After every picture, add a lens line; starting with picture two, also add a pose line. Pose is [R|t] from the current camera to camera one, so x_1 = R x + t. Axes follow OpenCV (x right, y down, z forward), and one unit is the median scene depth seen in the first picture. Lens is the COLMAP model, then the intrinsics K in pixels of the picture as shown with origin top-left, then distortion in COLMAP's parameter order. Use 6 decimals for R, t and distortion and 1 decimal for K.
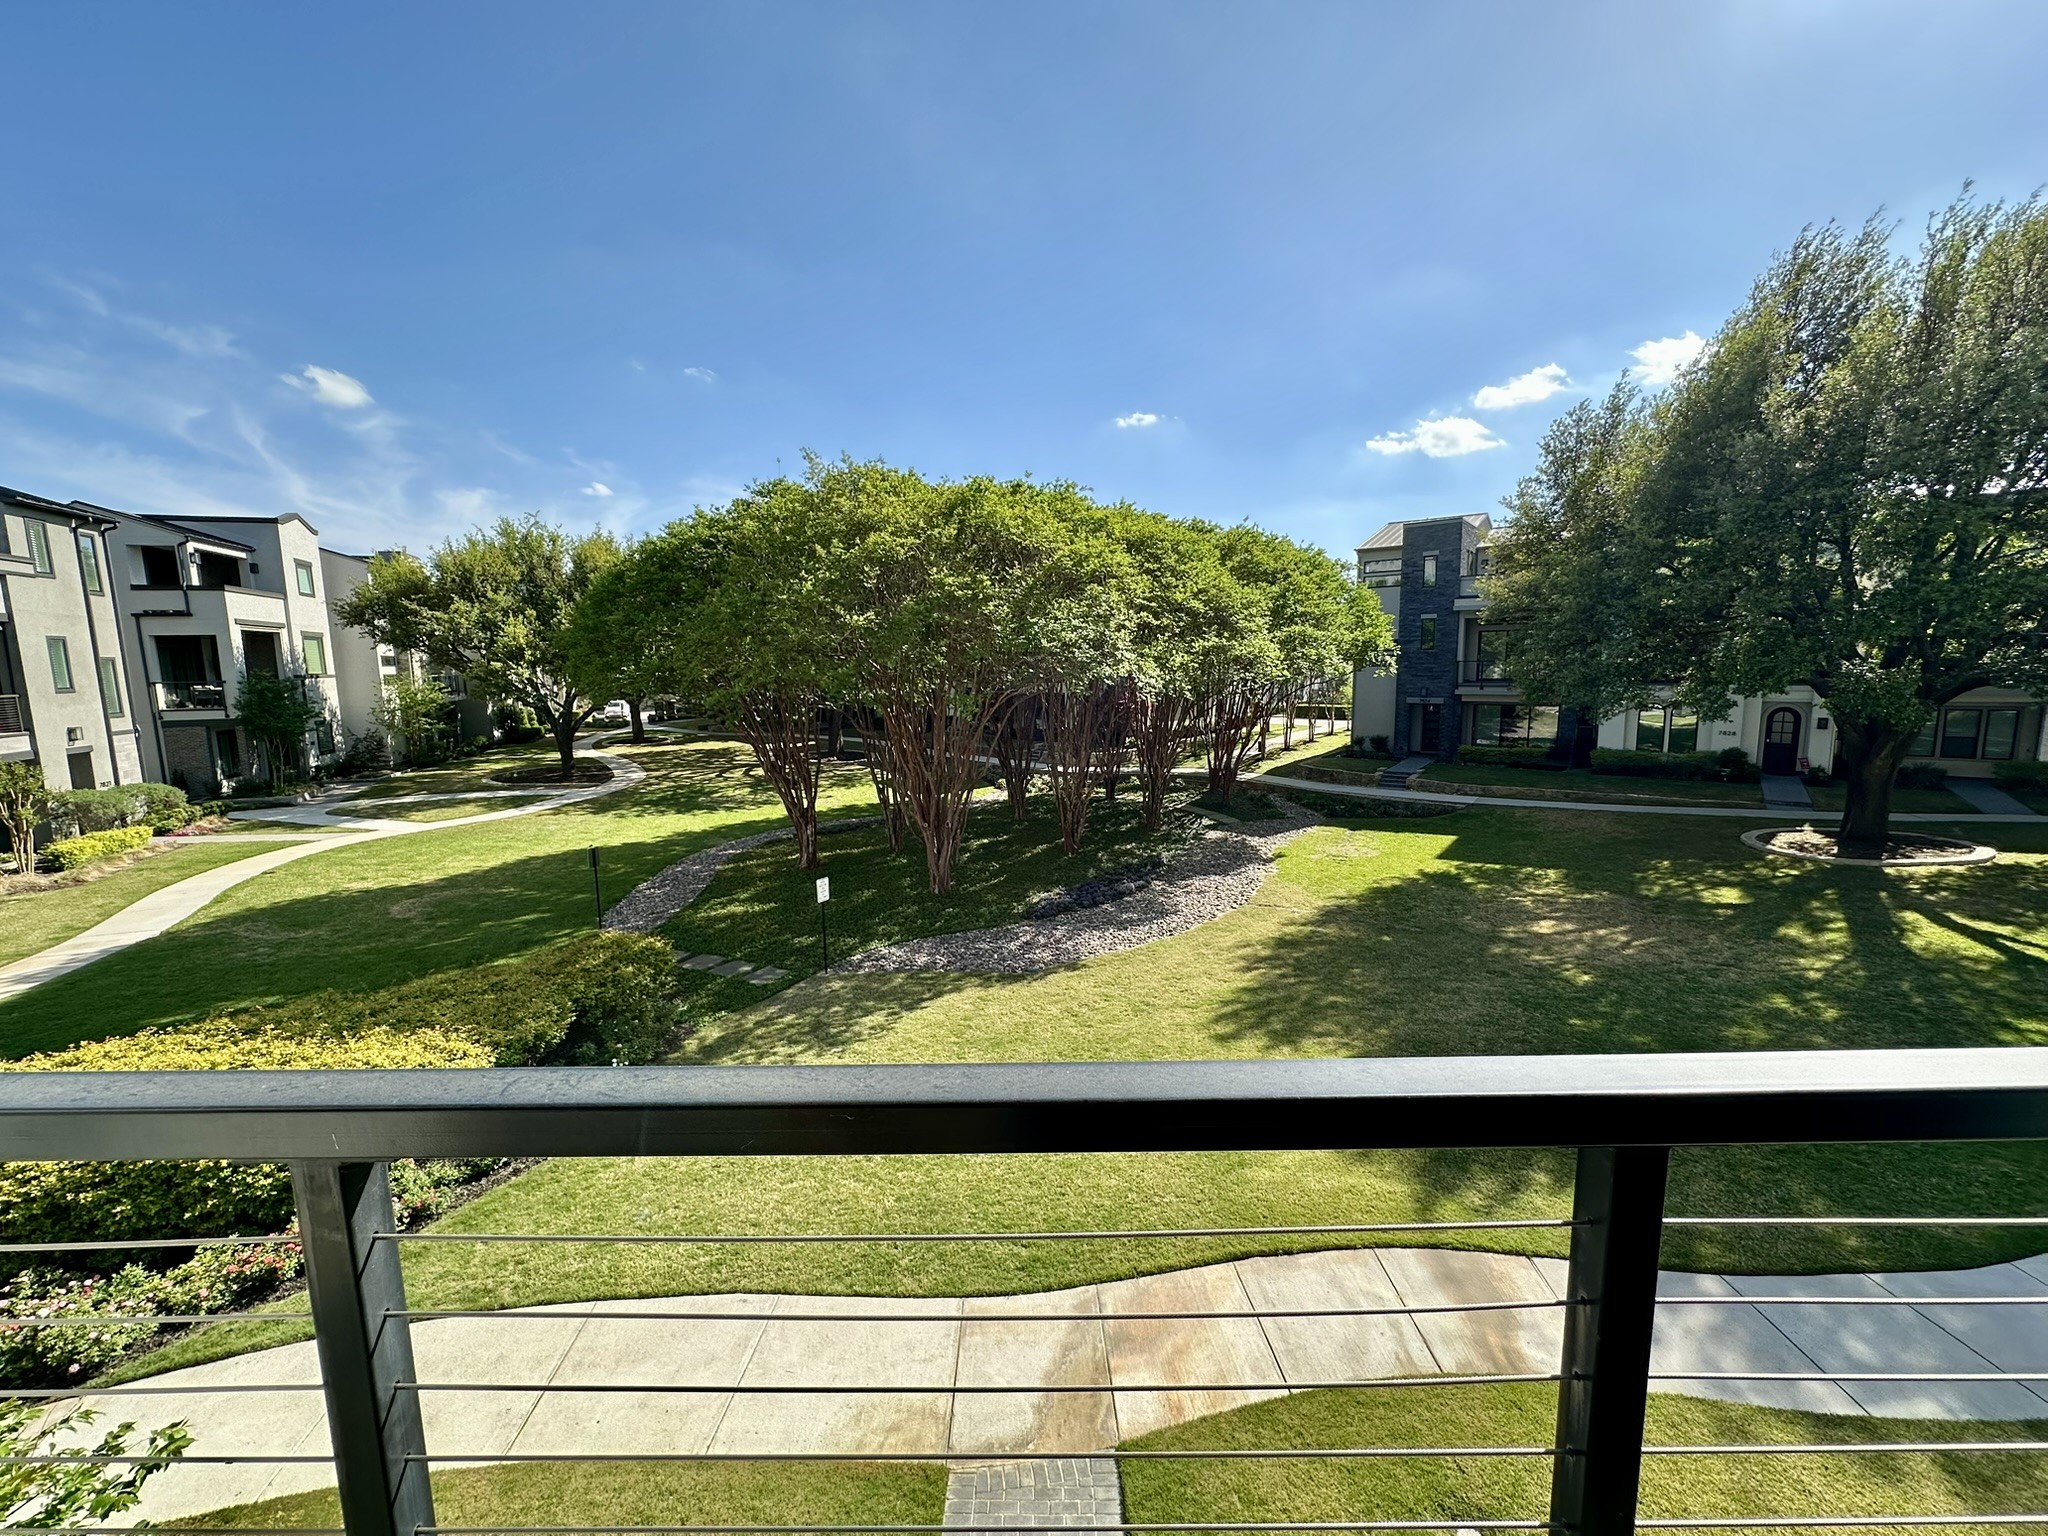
lens RADIAL K [[817.0, 0, 1024.0], [0, 817.0, 768.0], [0, 0, 1]] dist [-0.000142, 0.000018]
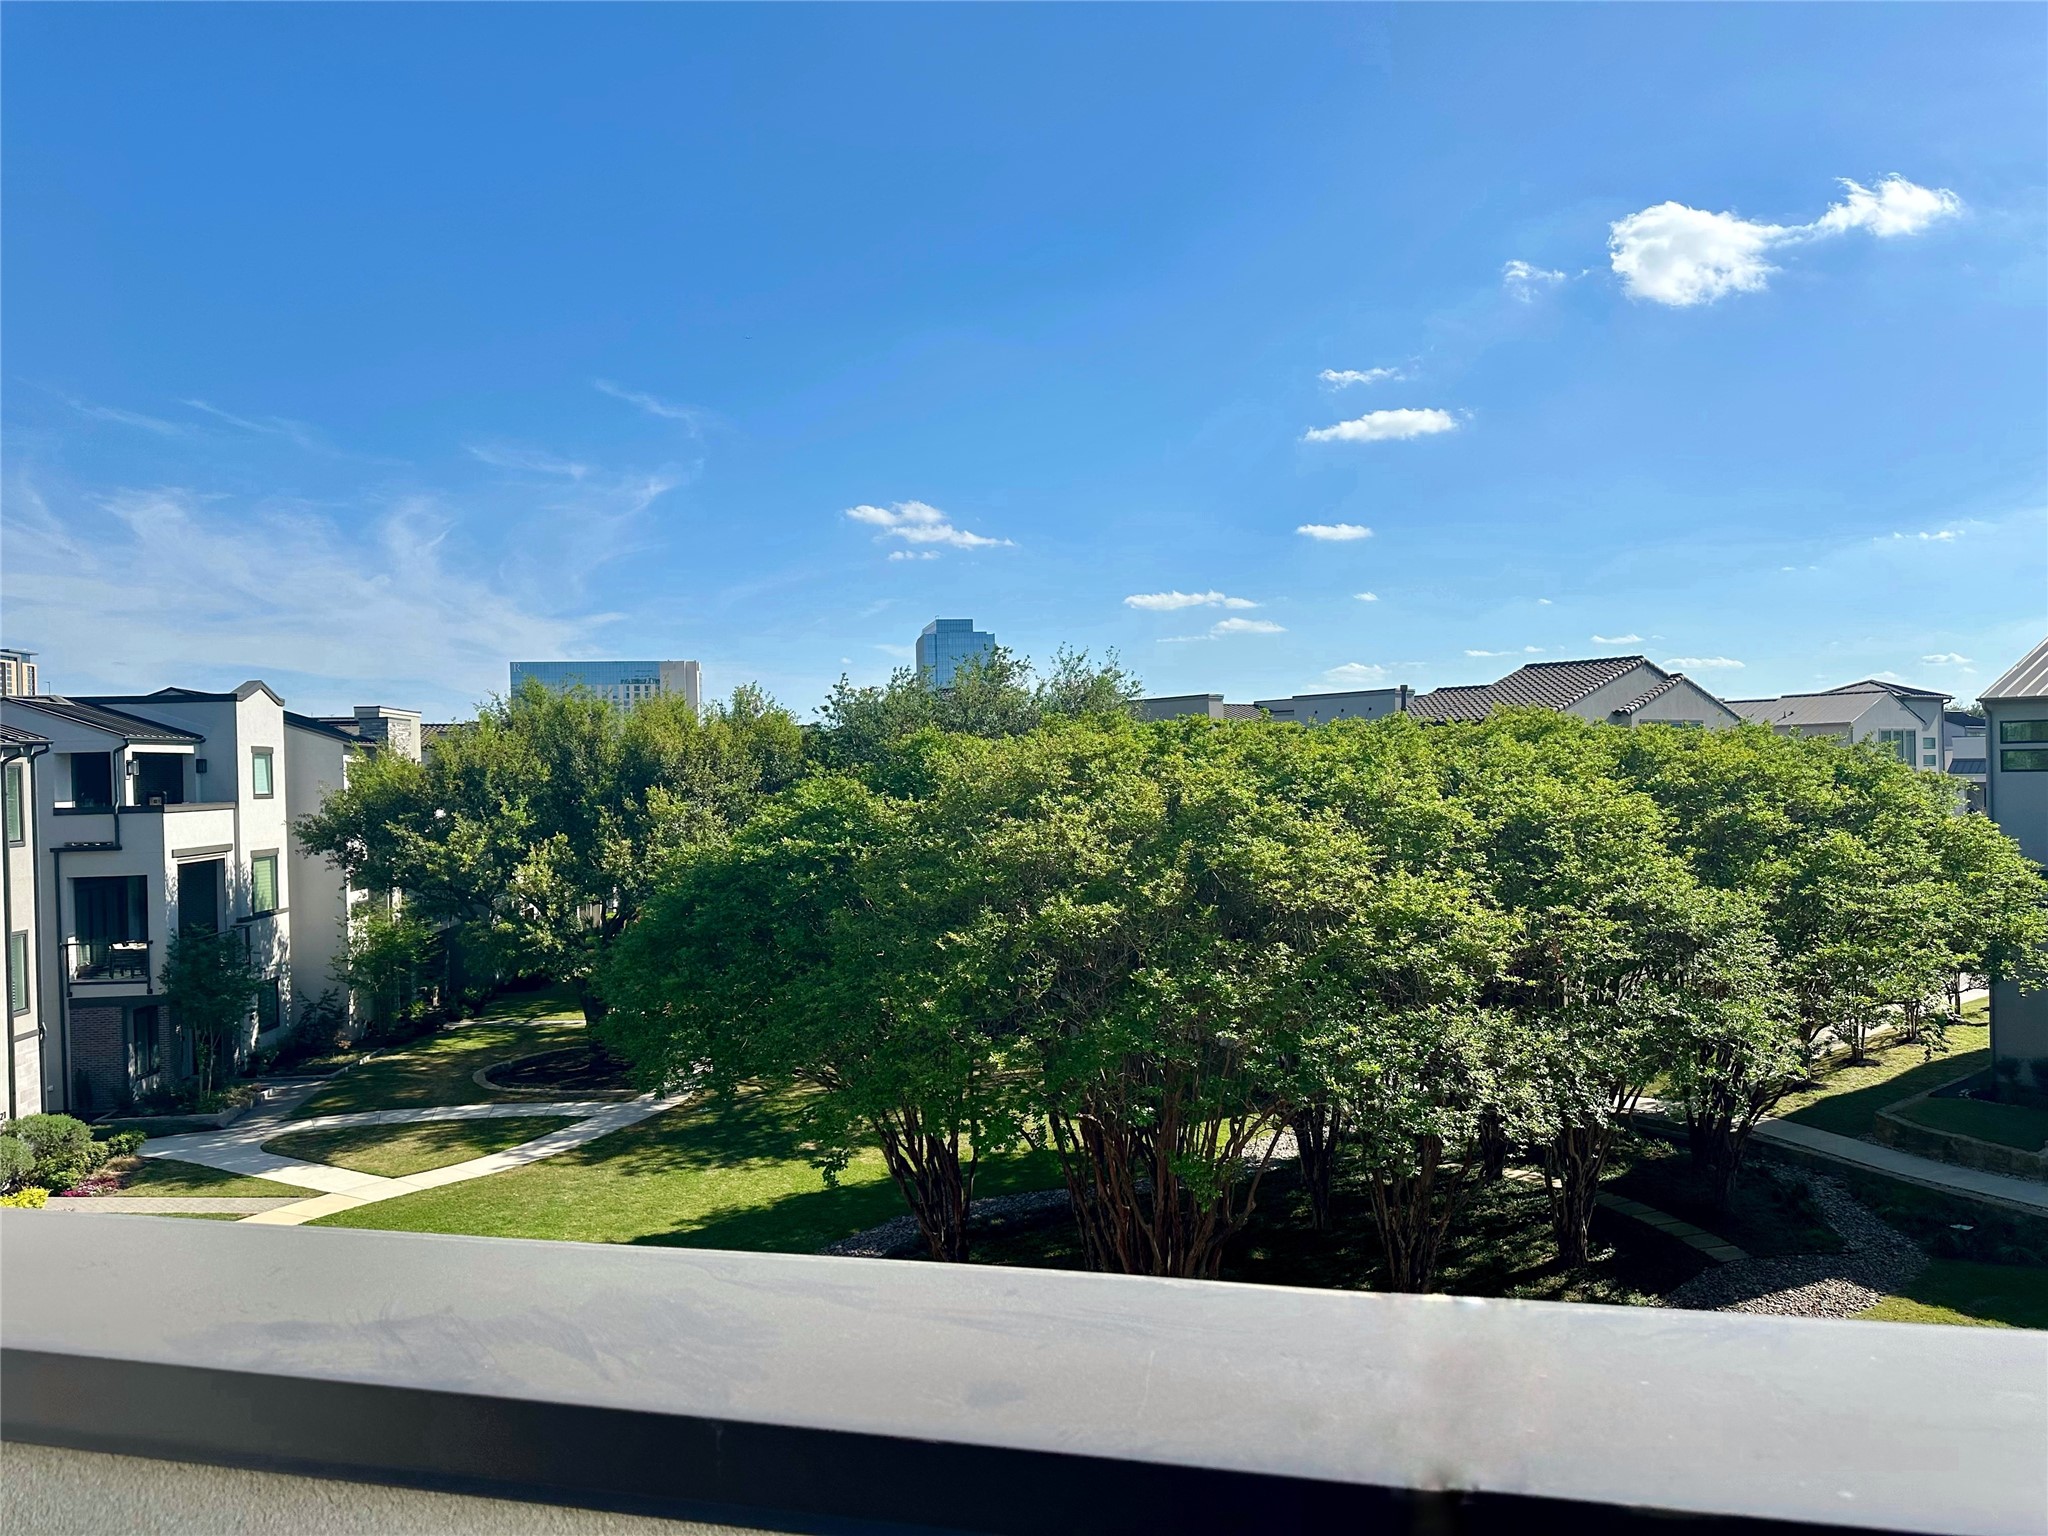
lens RADIAL K [[1483.4, 0, 1063.4], [0, 1483.4, 769.6], [0, 0, 1]] dist [-0.017713, -0.005075]
pose [[0.977696, -0.004305, -0.209982, 0.029395], [-0.022089, 0.992138, -0.123188, -0.111184], [0.208861, 0.125078, 0.969914, -0.054877]]
